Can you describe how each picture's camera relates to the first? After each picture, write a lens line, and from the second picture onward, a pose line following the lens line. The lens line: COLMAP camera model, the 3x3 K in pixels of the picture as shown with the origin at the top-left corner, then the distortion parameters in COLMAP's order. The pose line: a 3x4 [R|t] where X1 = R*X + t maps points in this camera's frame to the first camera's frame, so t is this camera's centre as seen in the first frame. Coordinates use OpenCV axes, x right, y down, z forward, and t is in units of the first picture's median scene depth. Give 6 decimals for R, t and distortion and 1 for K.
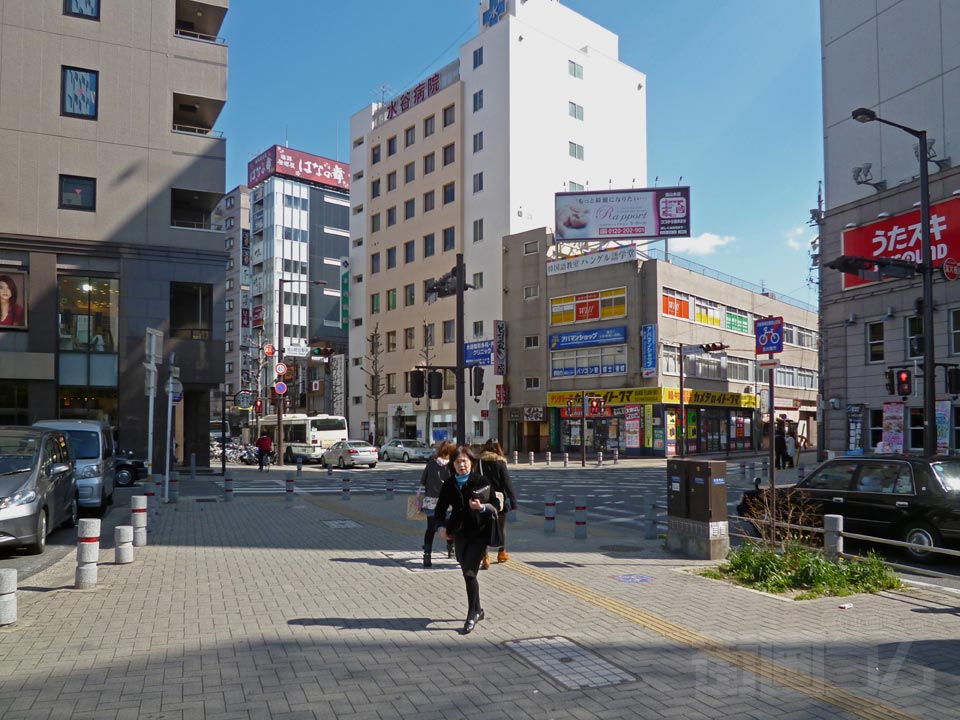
lens RADIAL K [[715.8, 0, 479.9], [0, 715.8, 422.4], [0, 0, 1]] dist [-0.047824, 0.006809]
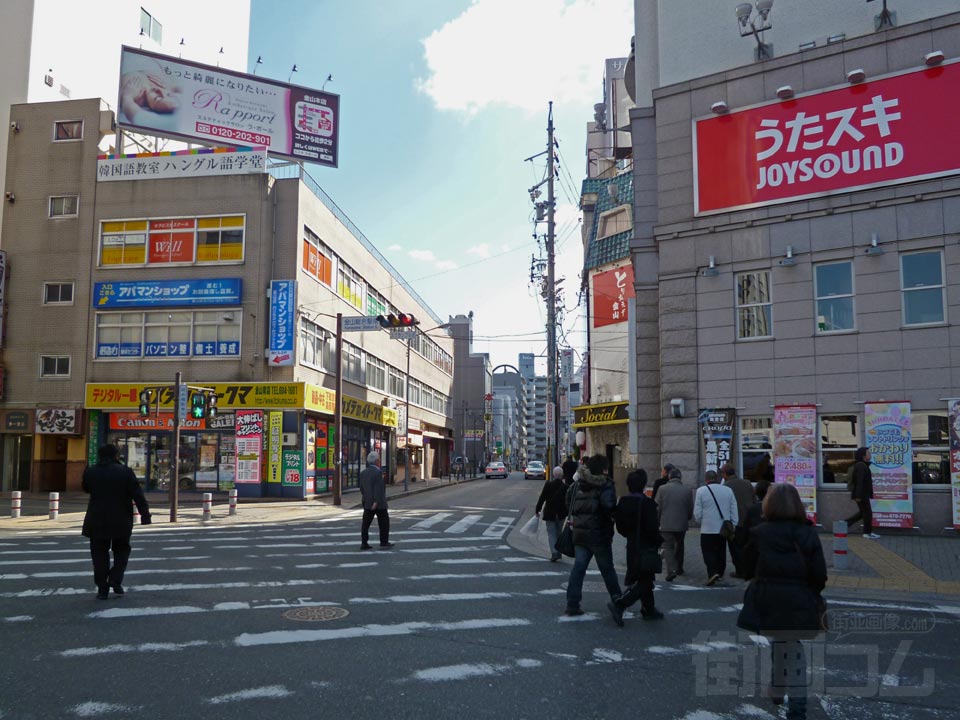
lens RADIAL K [[711.1, 0, 468.1], [0, 711.1, 415.2], [0, 0, 1]] dist [-0.044024, 0.006897]
pose [[0.806247, 0.049290, 0.589523, 0.012774], [-0.017078, 0.998047, -0.060090, 0.010674], [-0.591333, 0.038379, 0.805514, 0.383189]]
